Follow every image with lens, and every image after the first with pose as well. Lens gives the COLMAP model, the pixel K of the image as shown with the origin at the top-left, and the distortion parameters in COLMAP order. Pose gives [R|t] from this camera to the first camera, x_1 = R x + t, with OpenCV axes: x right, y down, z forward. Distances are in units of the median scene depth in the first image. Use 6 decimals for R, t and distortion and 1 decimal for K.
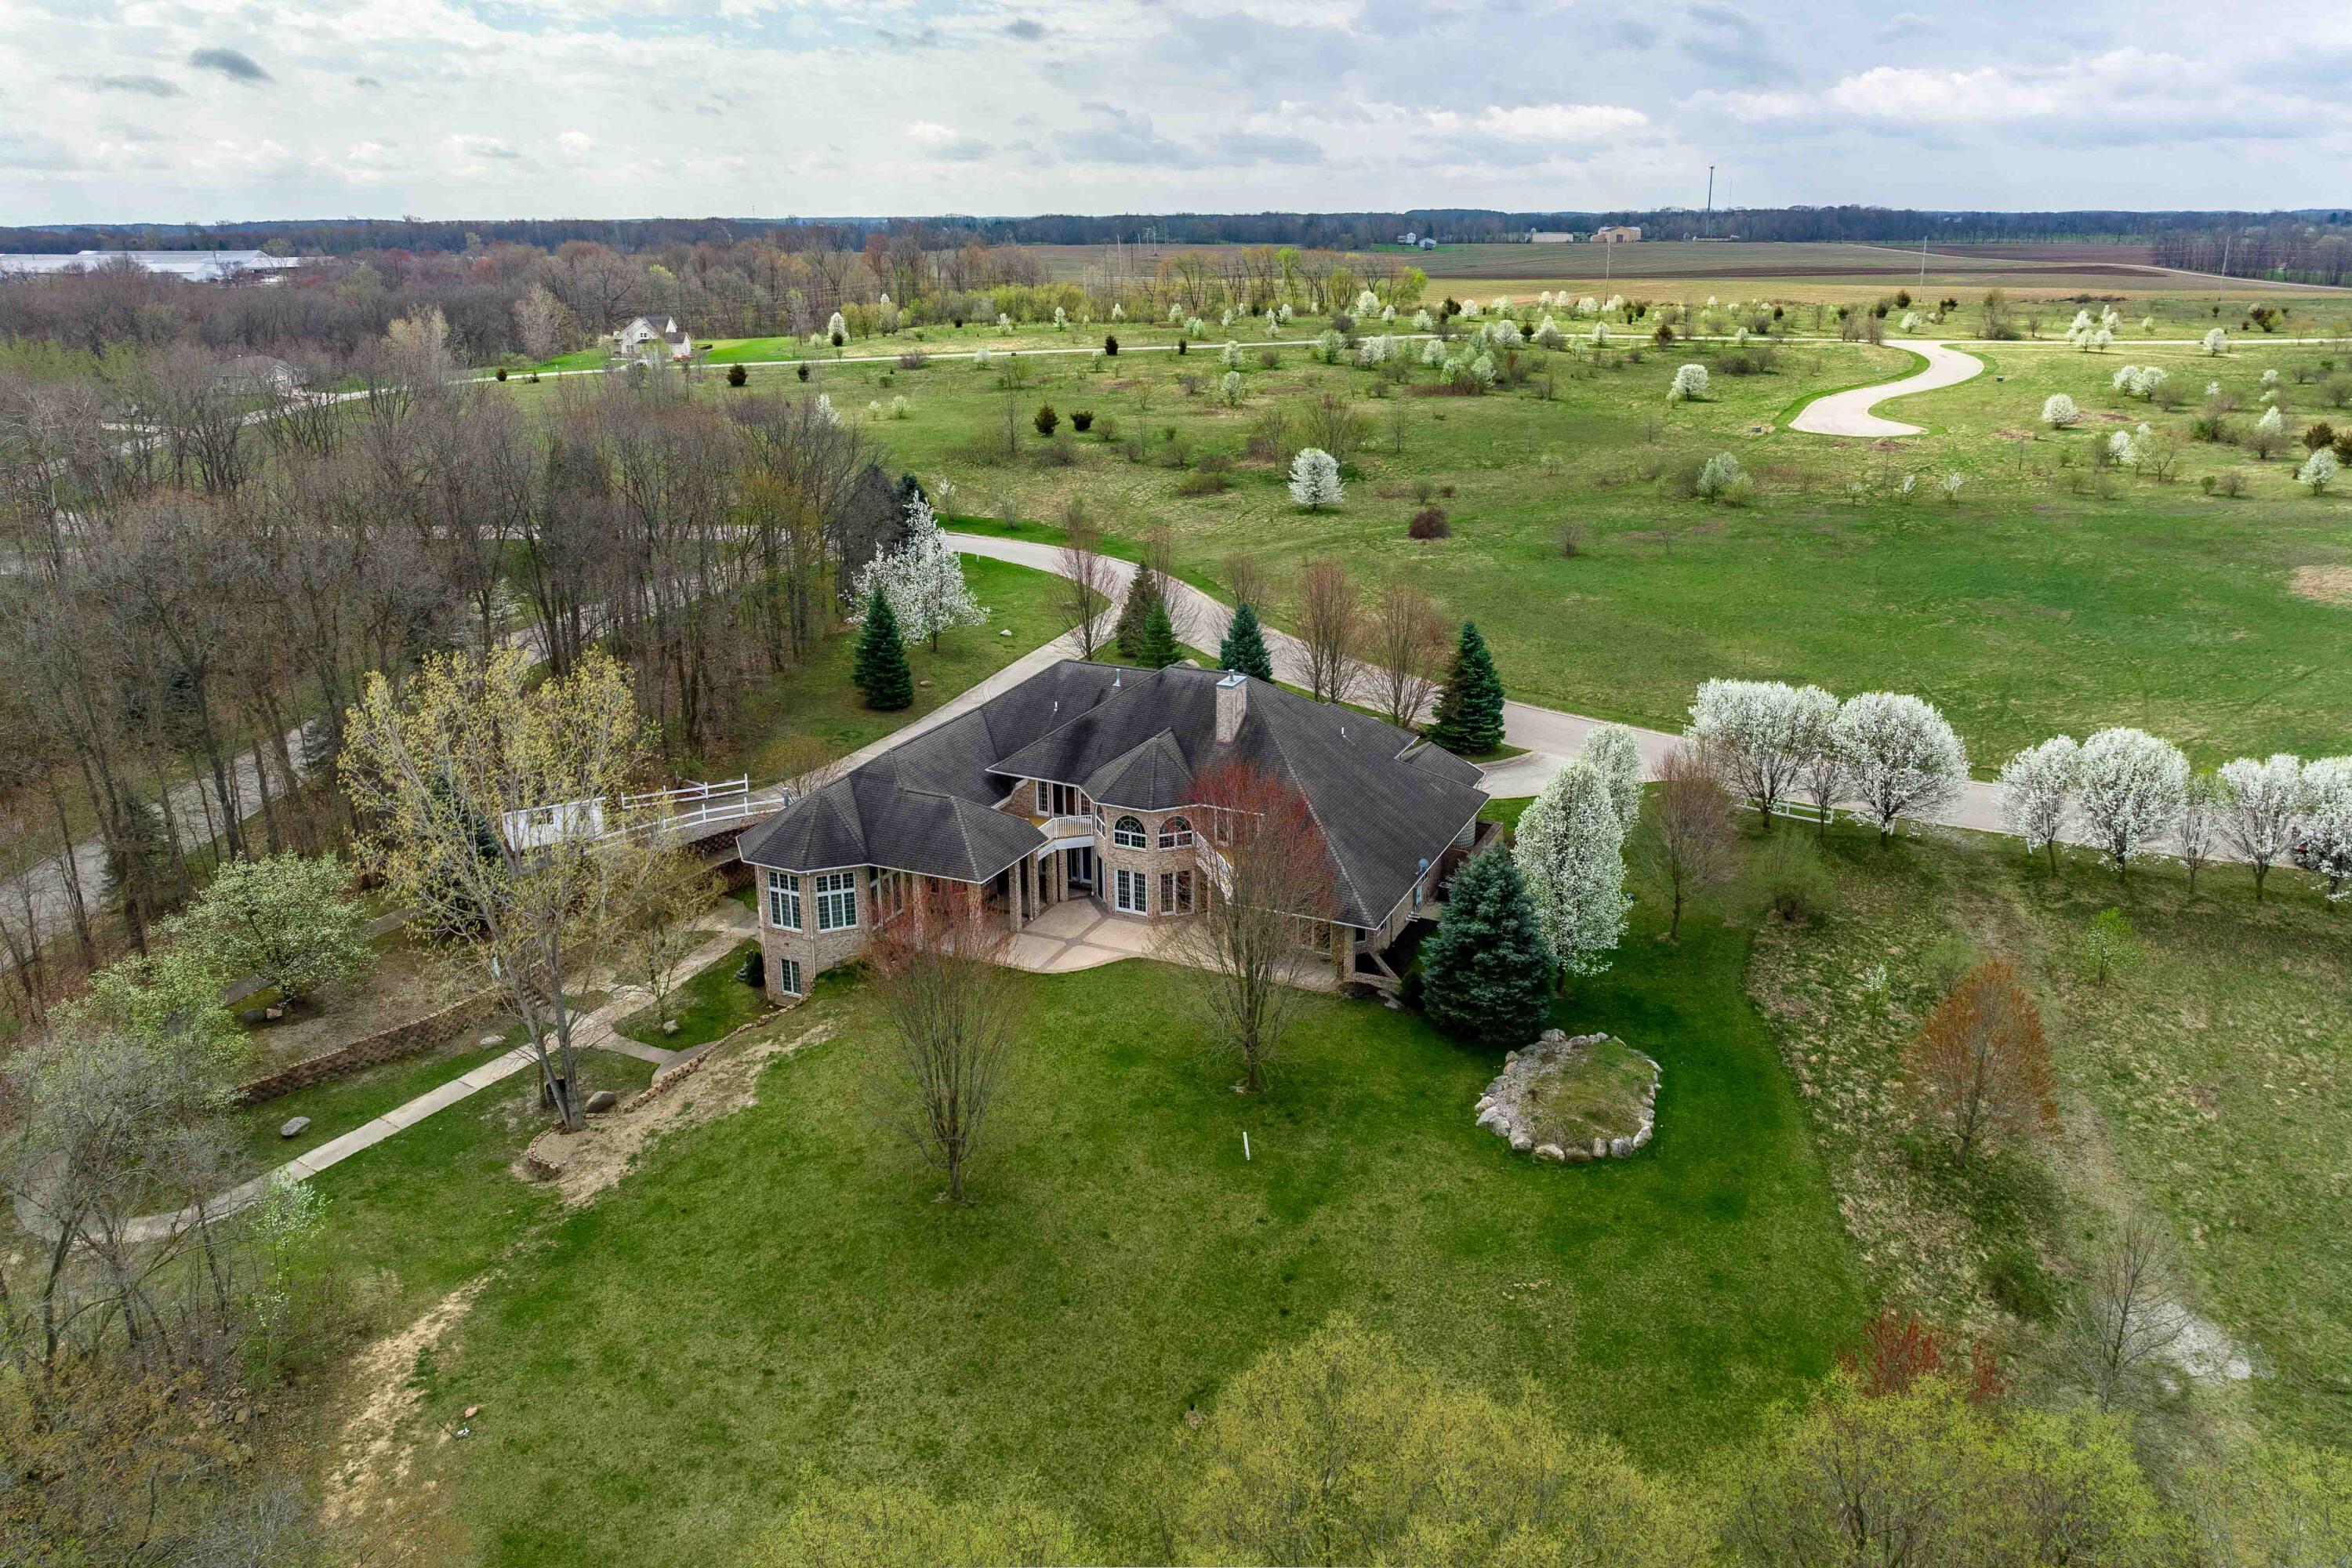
lens RADIAL K [[1636.7, 0, 1176.0], [0, 1636.7, 784.0], [0, 0, 1]] dist [-0.005394, -0.006522]
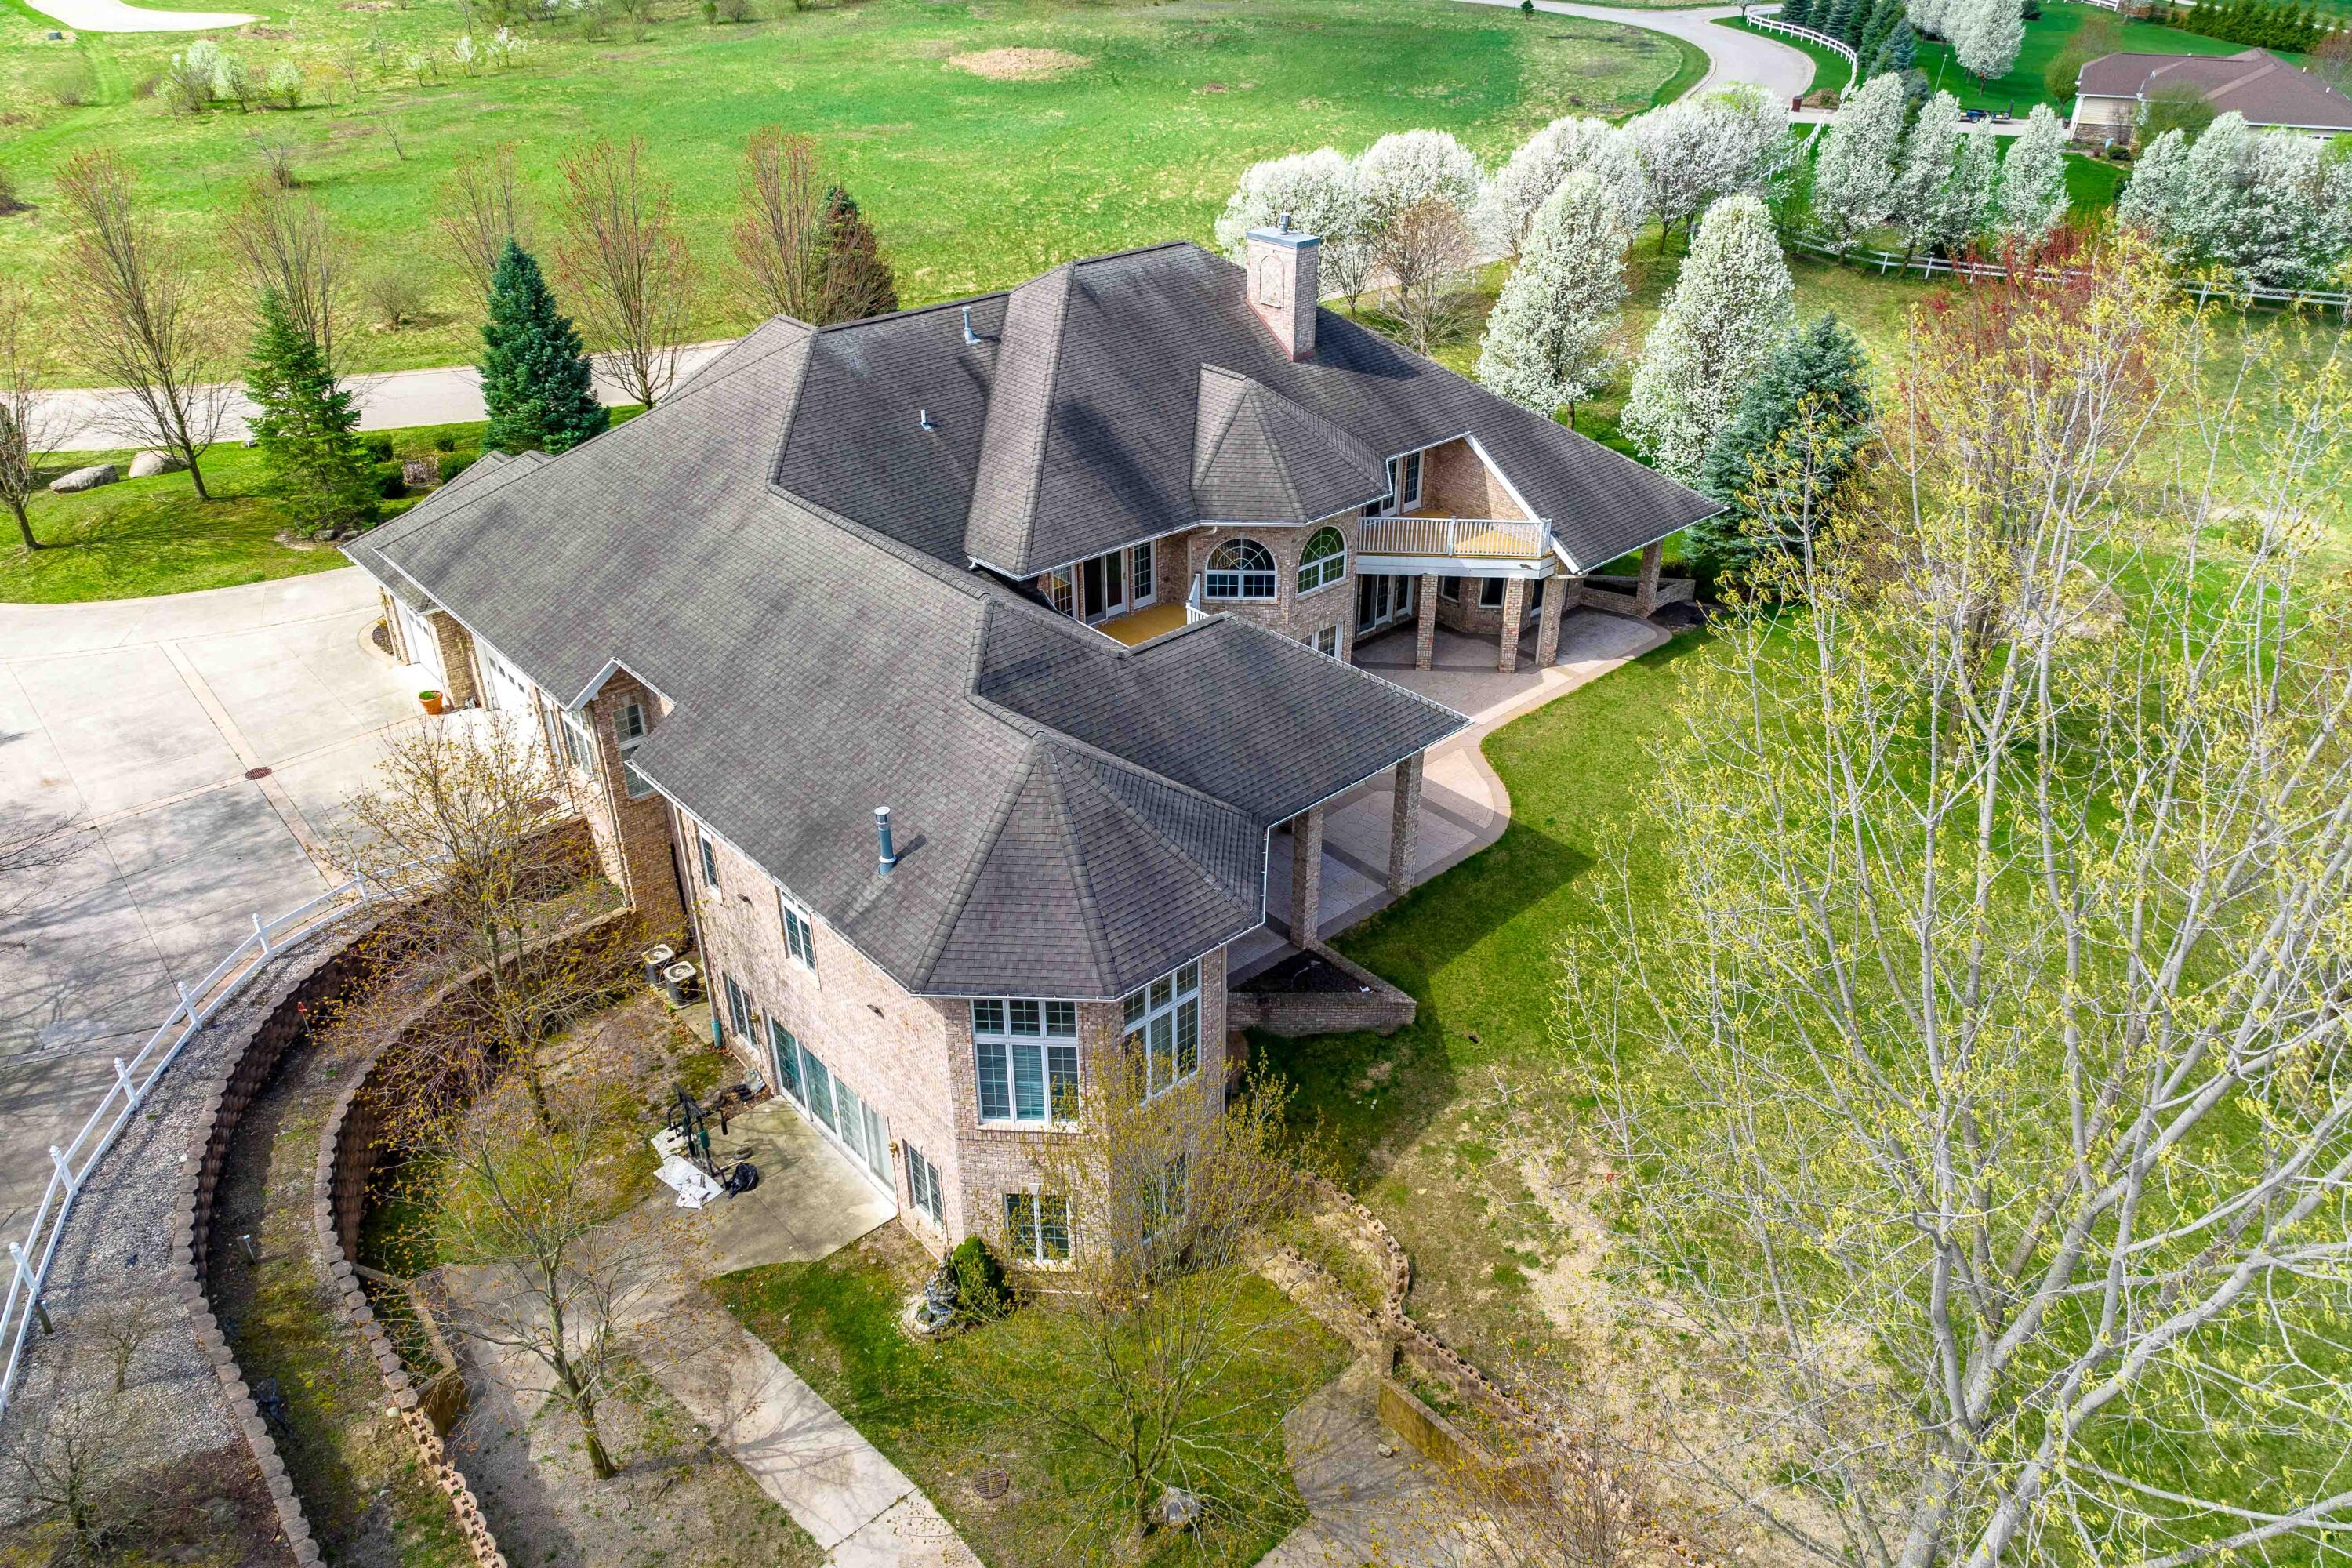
lens RADIAL K [[1636.7, 0, 1176.0], [0, 1636.7, 784.0], [0, 0, 1]] dist [-0.005394, -0.006522]
pose [[0.387917, -0.456158, 0.800900, -0.131804], [0.311212, 0.882735, 0.352032, -0.028127], [-0.867564, 0.112691, 0.484389, 0.207930]]
